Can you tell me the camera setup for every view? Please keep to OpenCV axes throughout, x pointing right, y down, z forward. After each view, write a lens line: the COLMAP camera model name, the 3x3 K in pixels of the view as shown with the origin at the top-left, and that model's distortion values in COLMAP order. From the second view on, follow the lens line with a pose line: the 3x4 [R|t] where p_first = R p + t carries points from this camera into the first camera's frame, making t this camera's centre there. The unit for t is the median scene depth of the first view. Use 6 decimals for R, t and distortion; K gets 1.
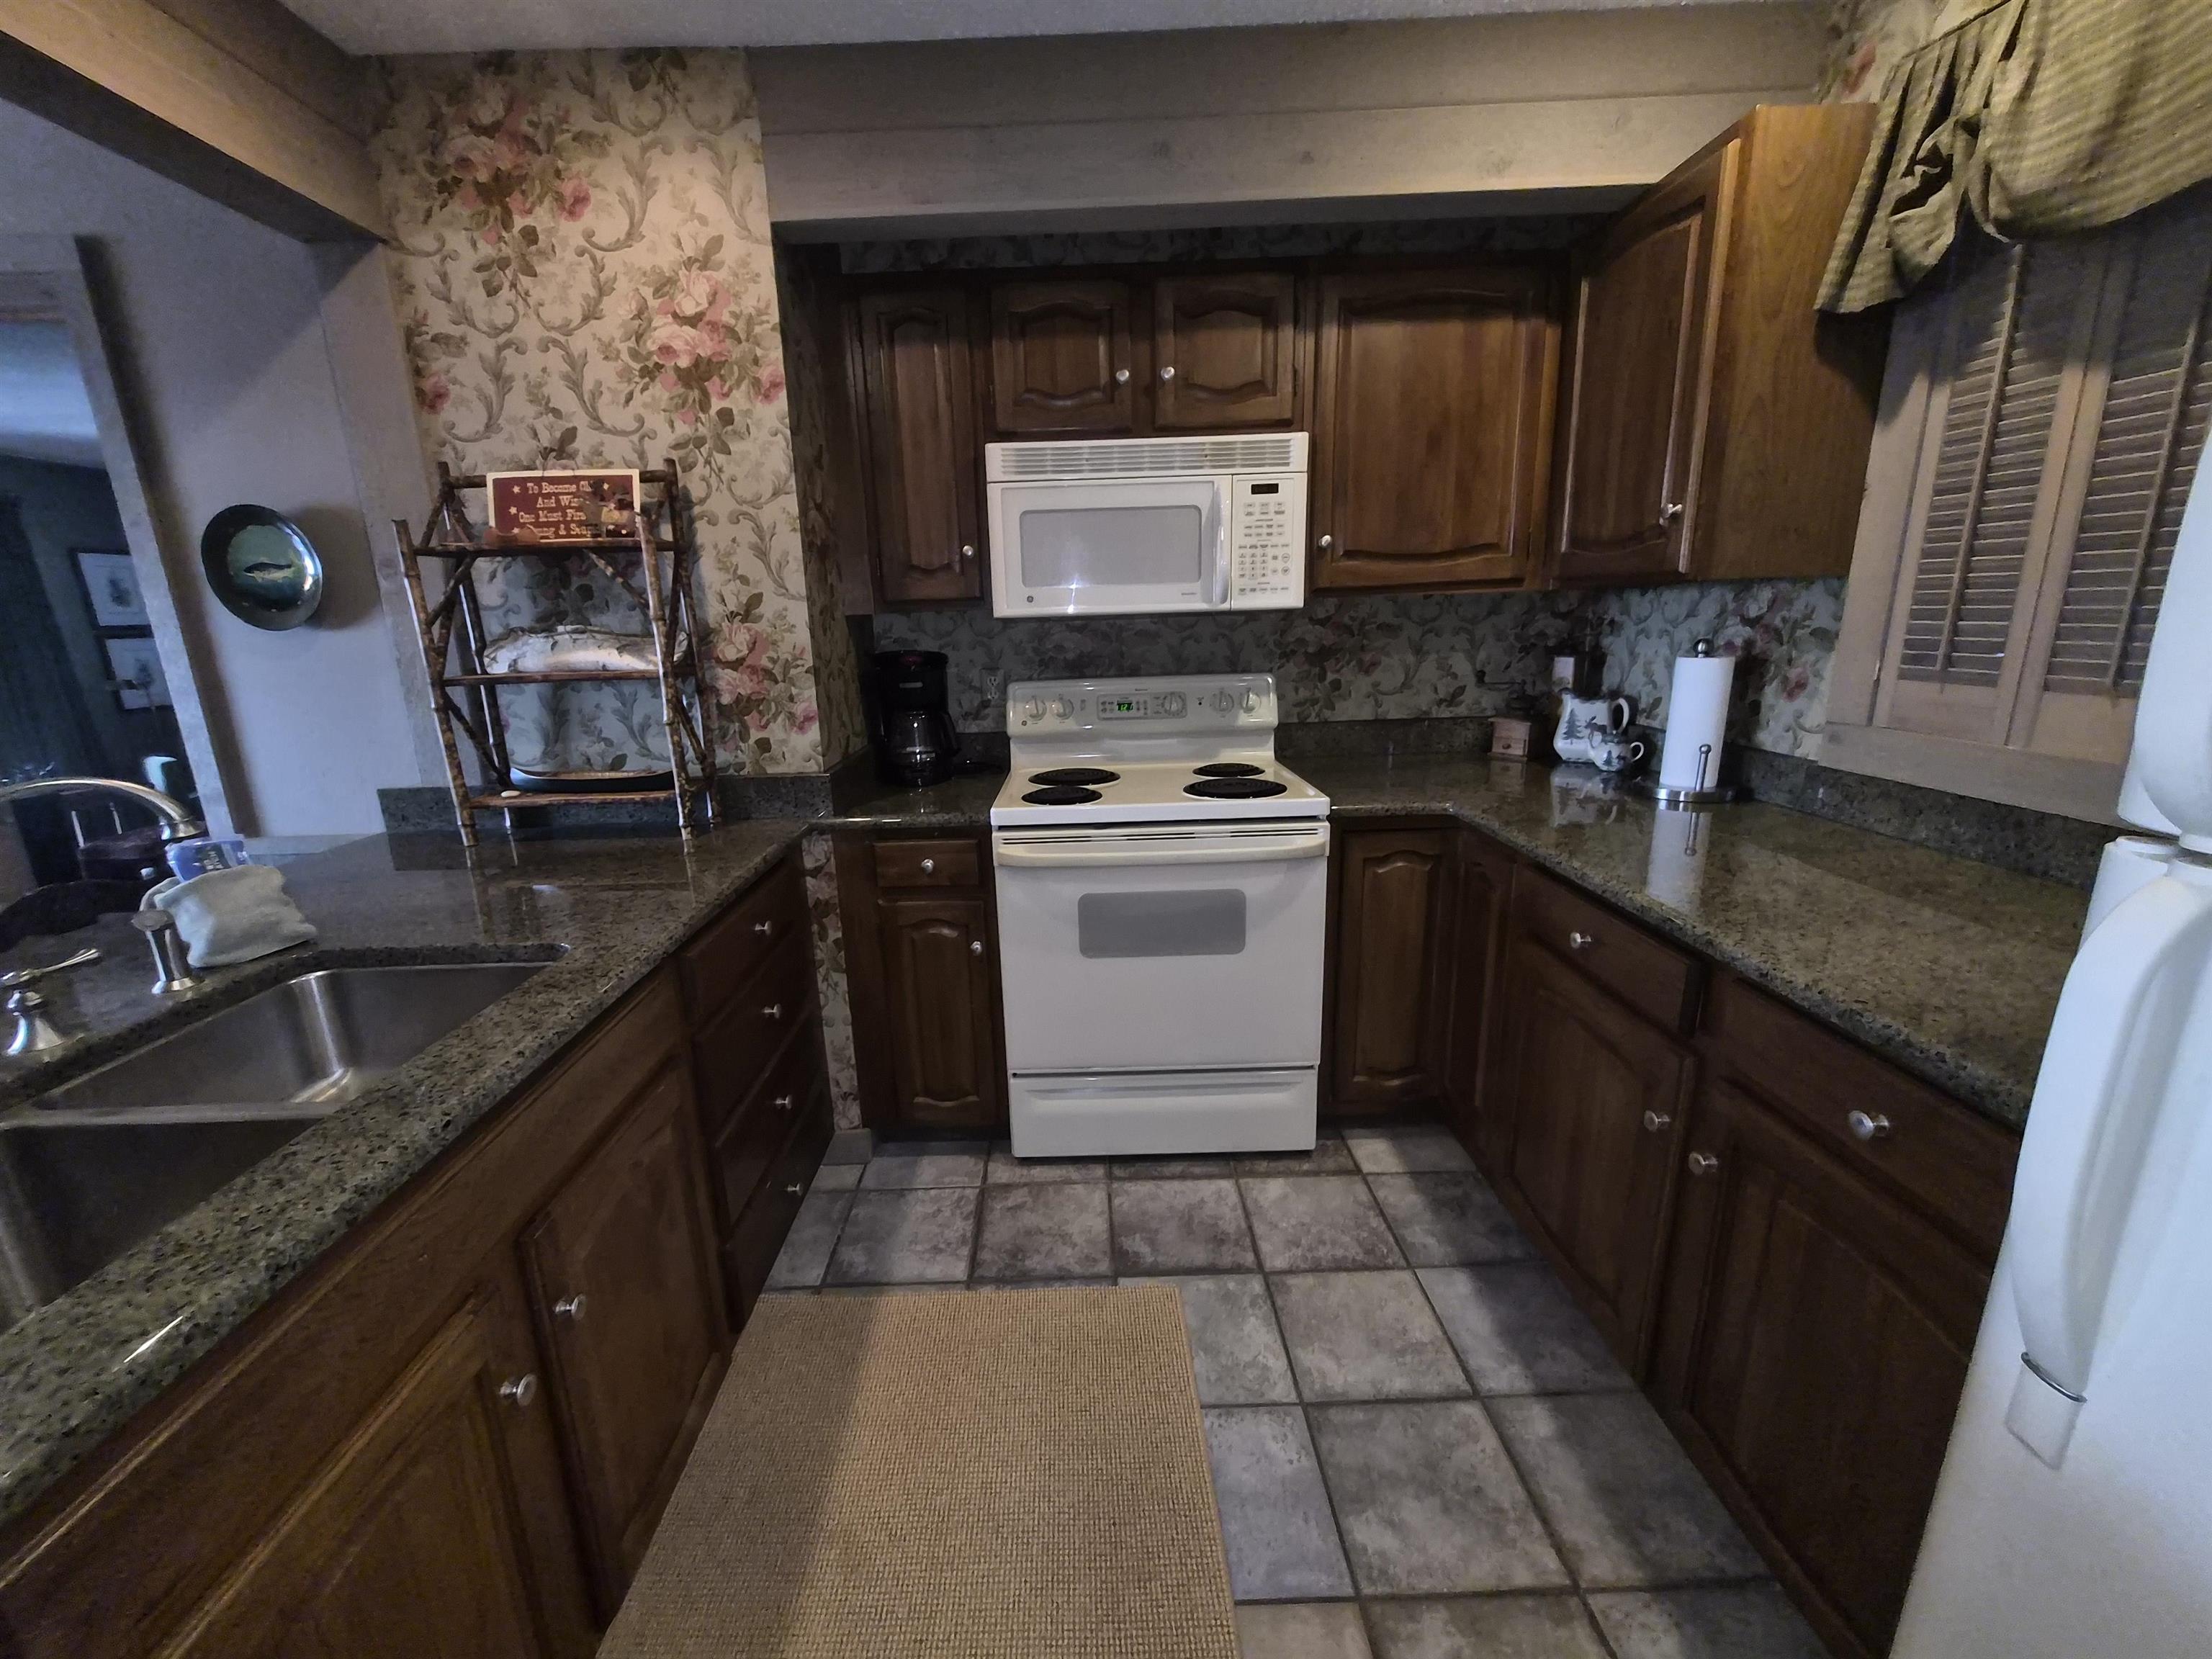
lens RADIAL K [[868.2, 0, 1078.7], [0, 868.2, 826.1], [0, 0, 1]] dist [-0.002521, 0.000702]
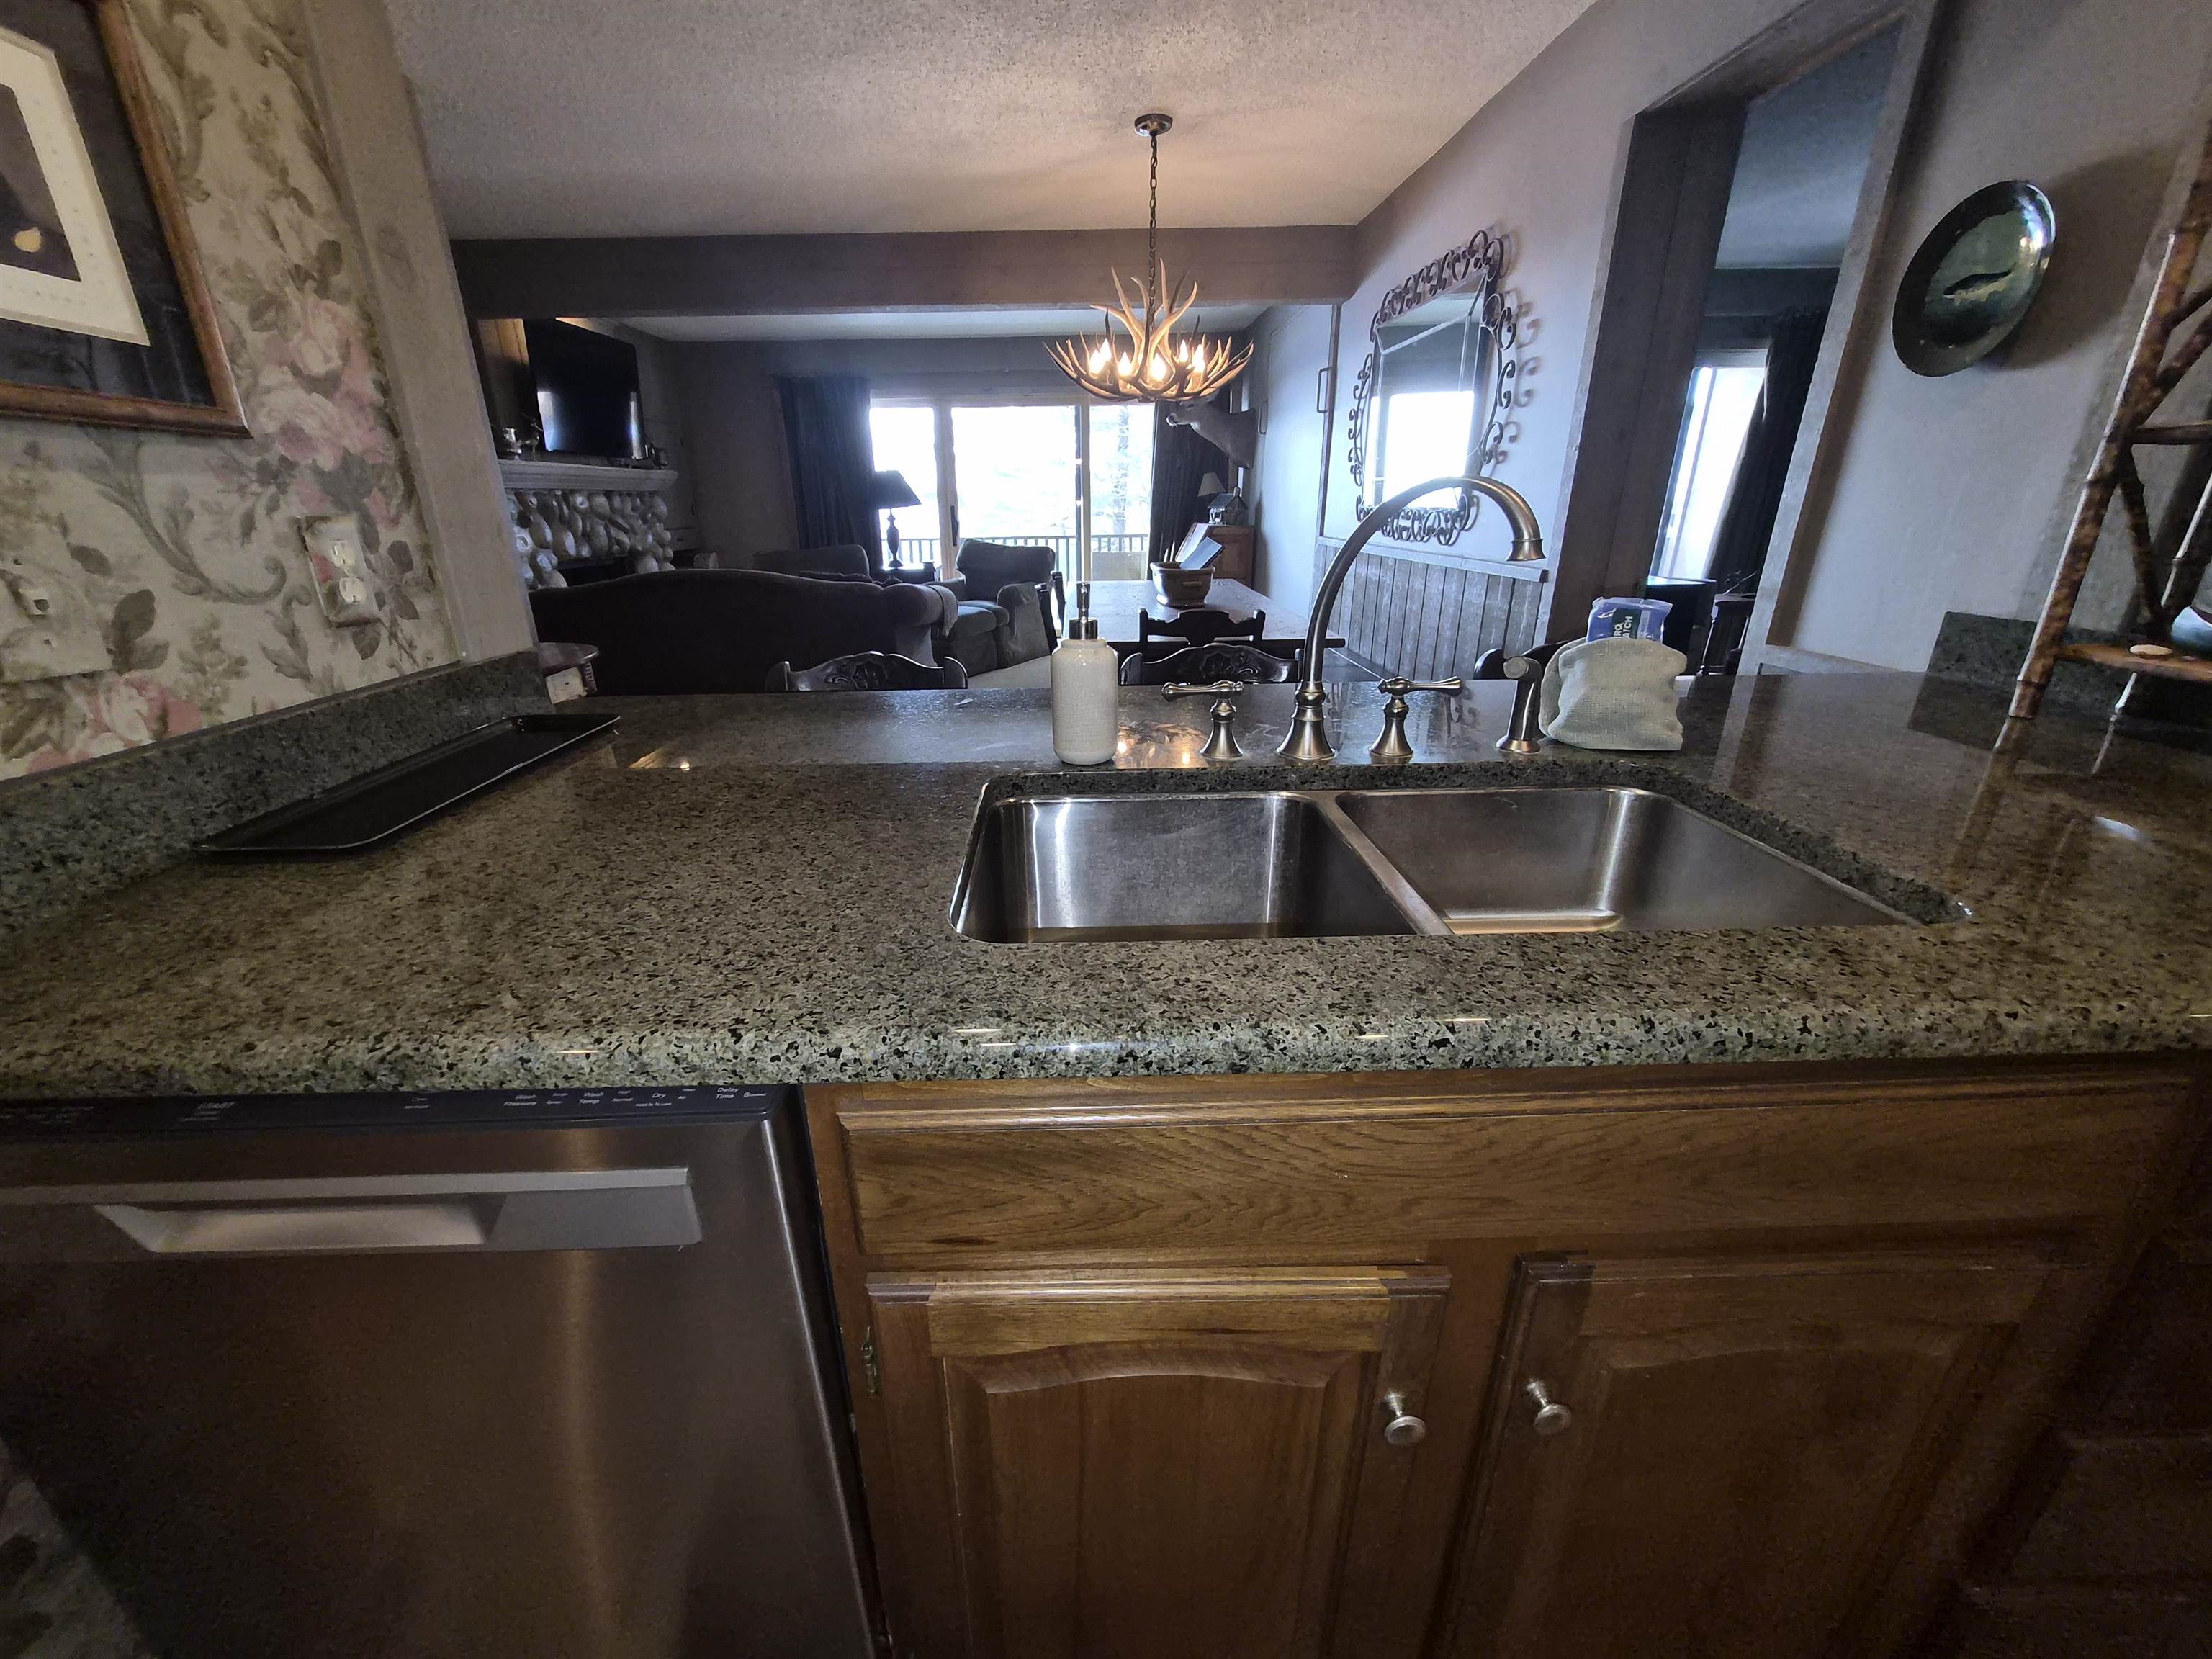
lens RADIAL K [[868.2, 0, 1073.2], [0, 868.2, 824.7], [0, 0, 1]] dist [-0.002521, 0.000702]
pose [[0.005172, 0.381306, -0.924434, -0.098606], [-0.225106, 0.901164, 0.370448, 0.014688], [0.974321, 0.206180, 0.090495, 0.301602]]
